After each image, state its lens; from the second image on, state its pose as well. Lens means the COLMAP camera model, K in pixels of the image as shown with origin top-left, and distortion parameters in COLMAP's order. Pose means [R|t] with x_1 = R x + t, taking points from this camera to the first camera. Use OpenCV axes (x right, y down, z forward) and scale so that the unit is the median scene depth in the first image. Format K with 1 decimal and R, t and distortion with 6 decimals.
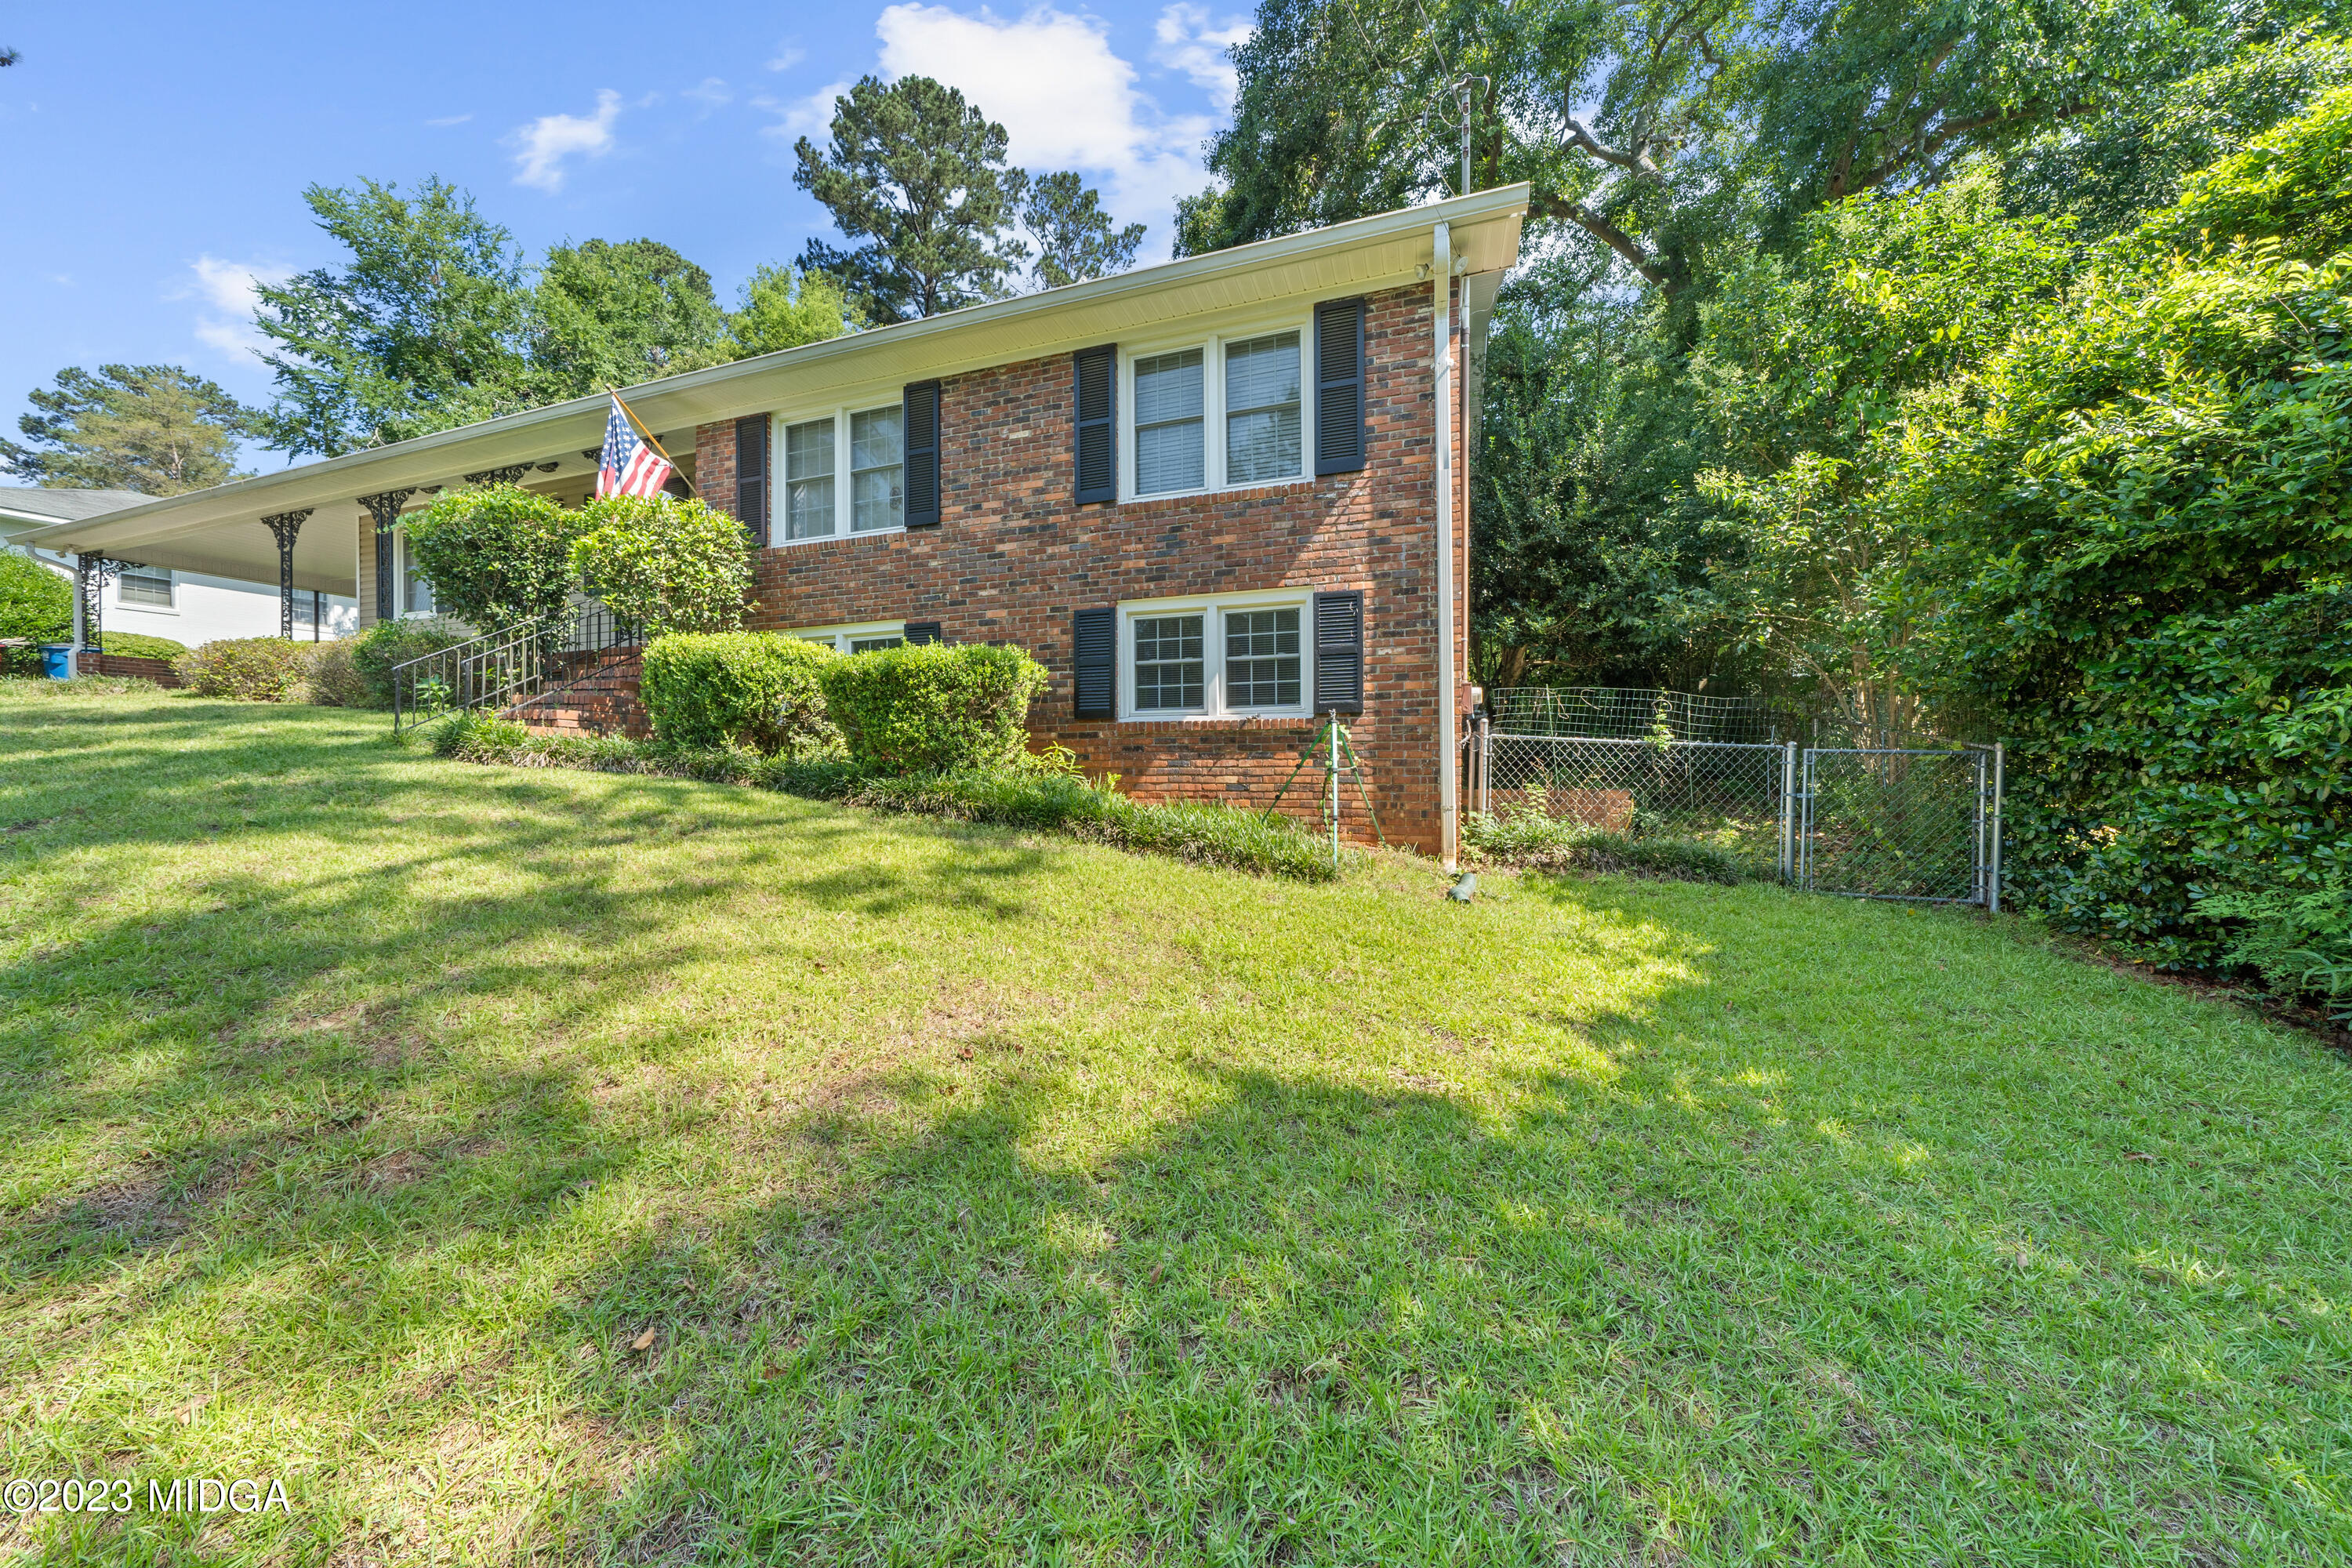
lens RADIAL K [[816.3, 0, 1162.8], [0, 816.3, 770.1], [0, 0, 1]] dist [-0.001973, -0.000055]
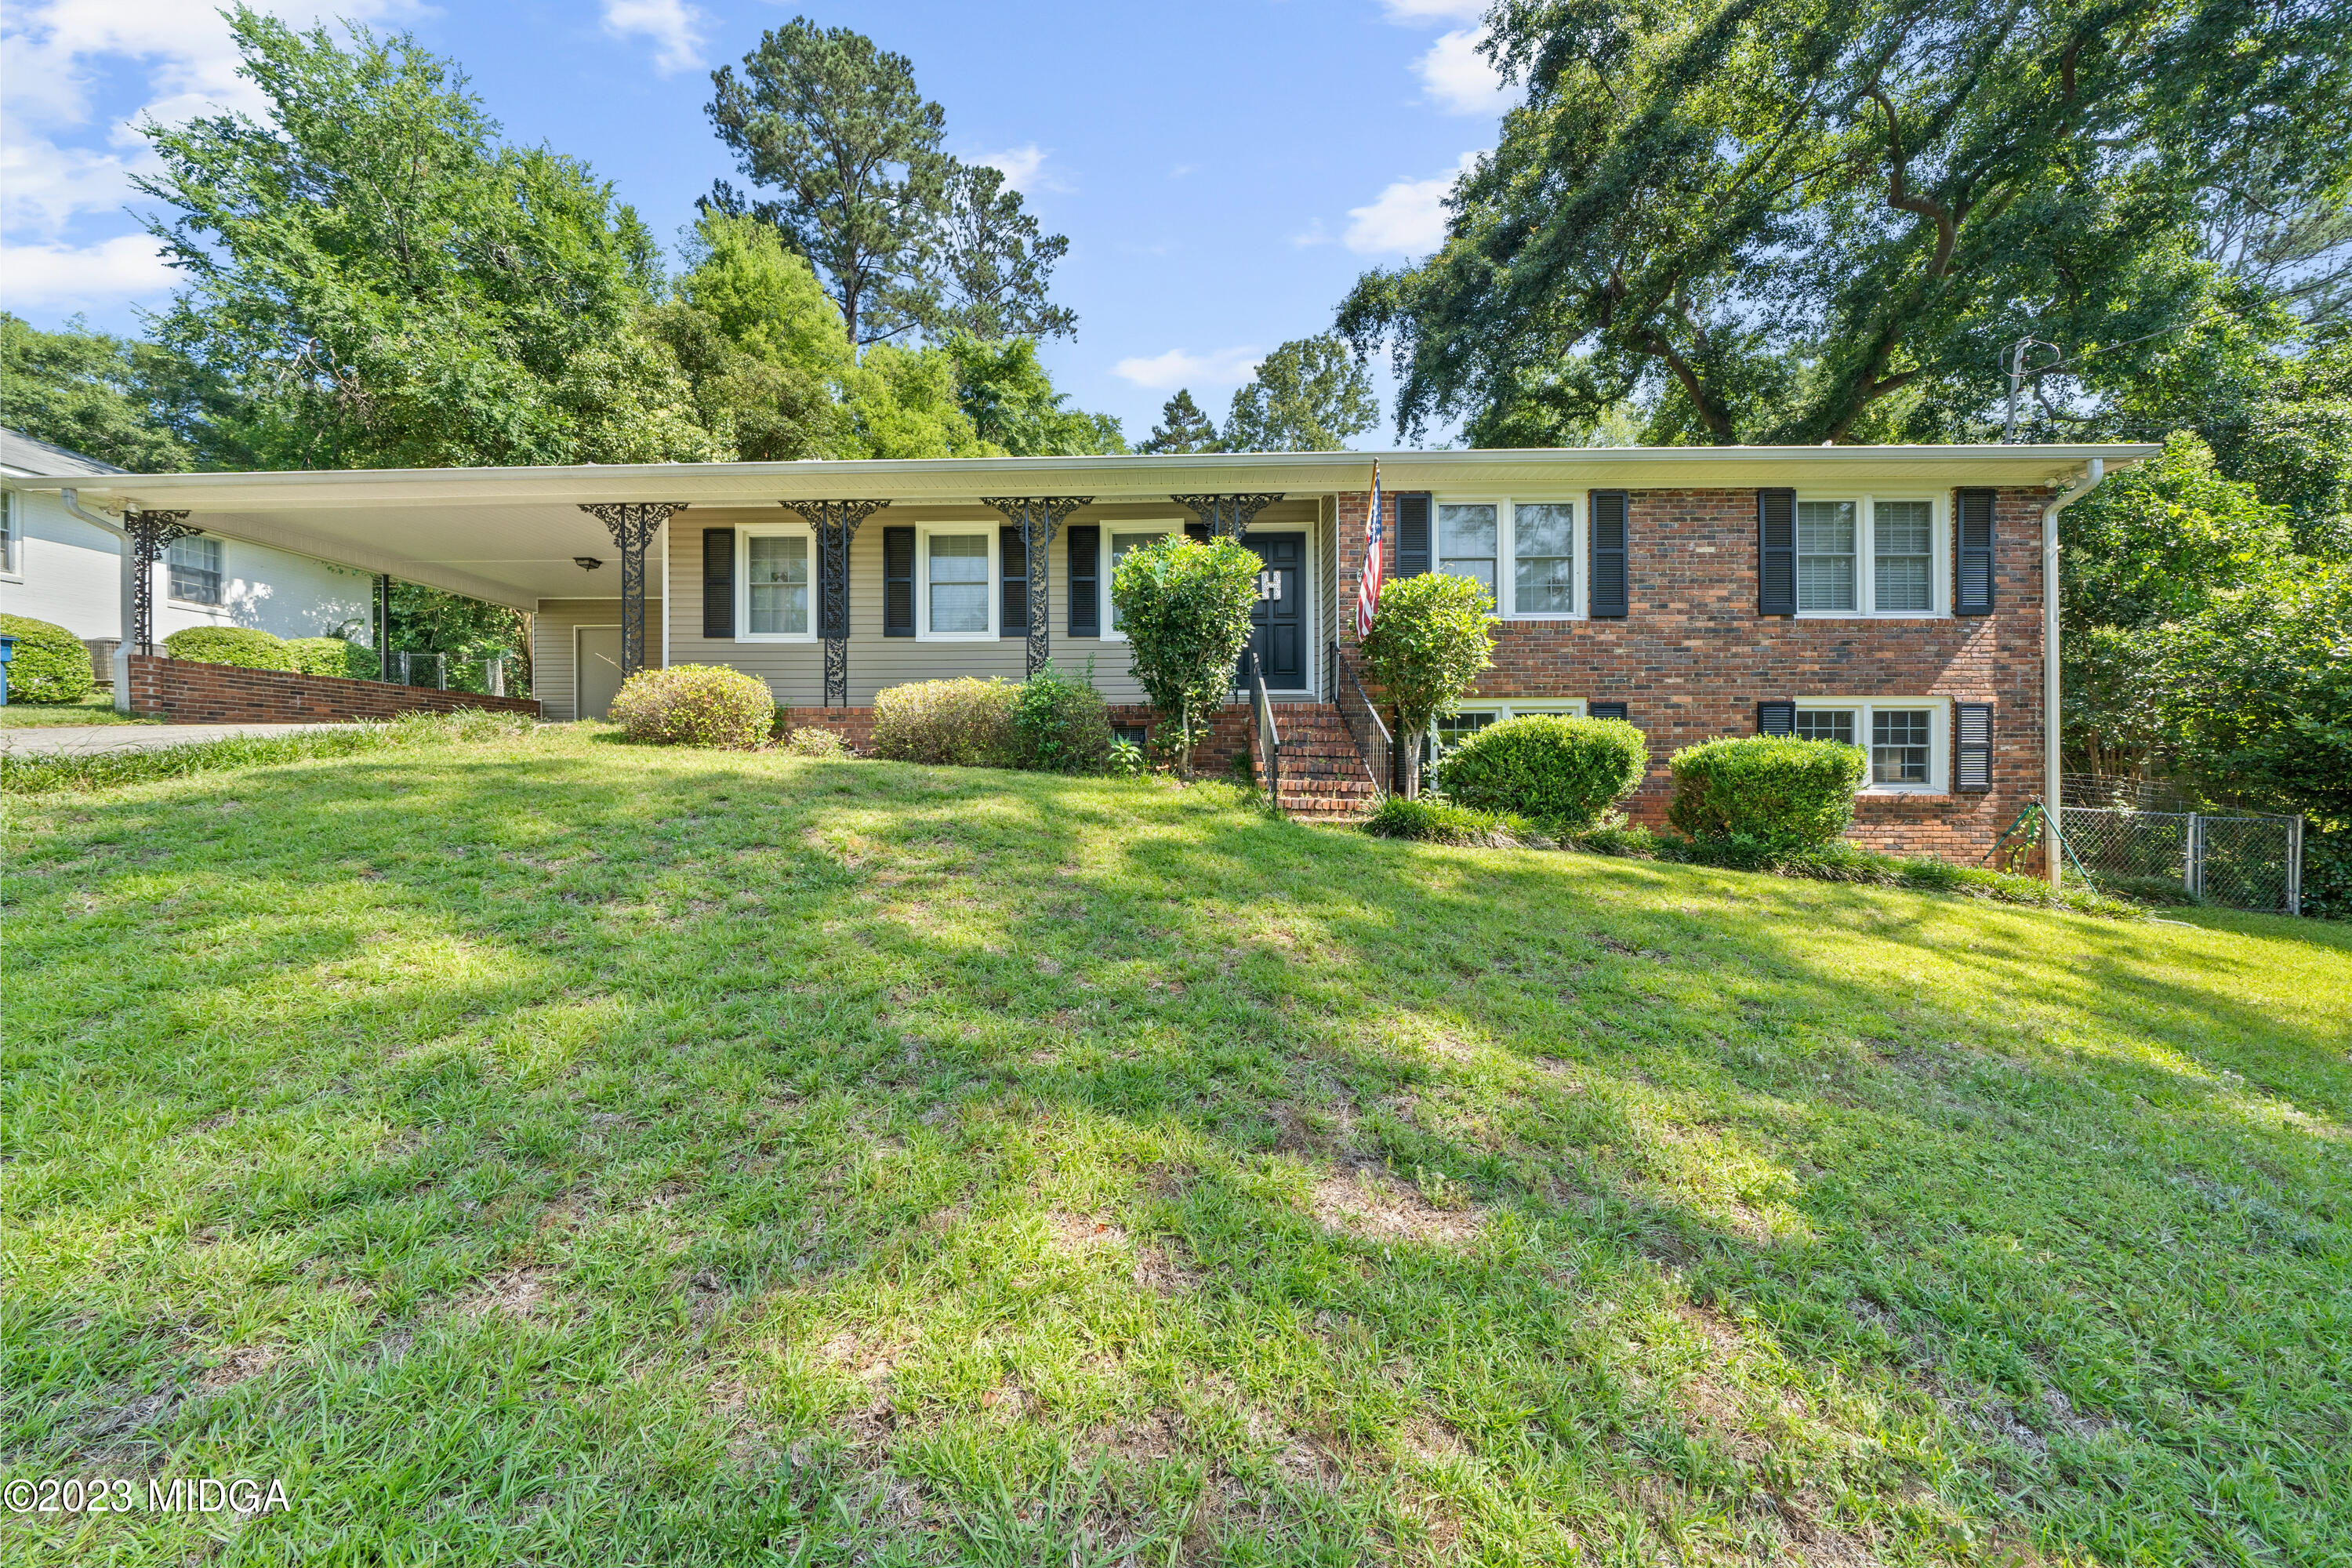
lens RADIAL K [[816.3, 0, 1175.8], [0, 816.3, 768.6], [0, 0, 1]] dist [-0.001973, -0.000055]
pose [[0.945566, 0.006374, 0.325368, -1.320817], [-0.002556, 0.999923, -0.012161, -0.079381], [-0.325420, 0.010667, 0.945509, 0.139015]]
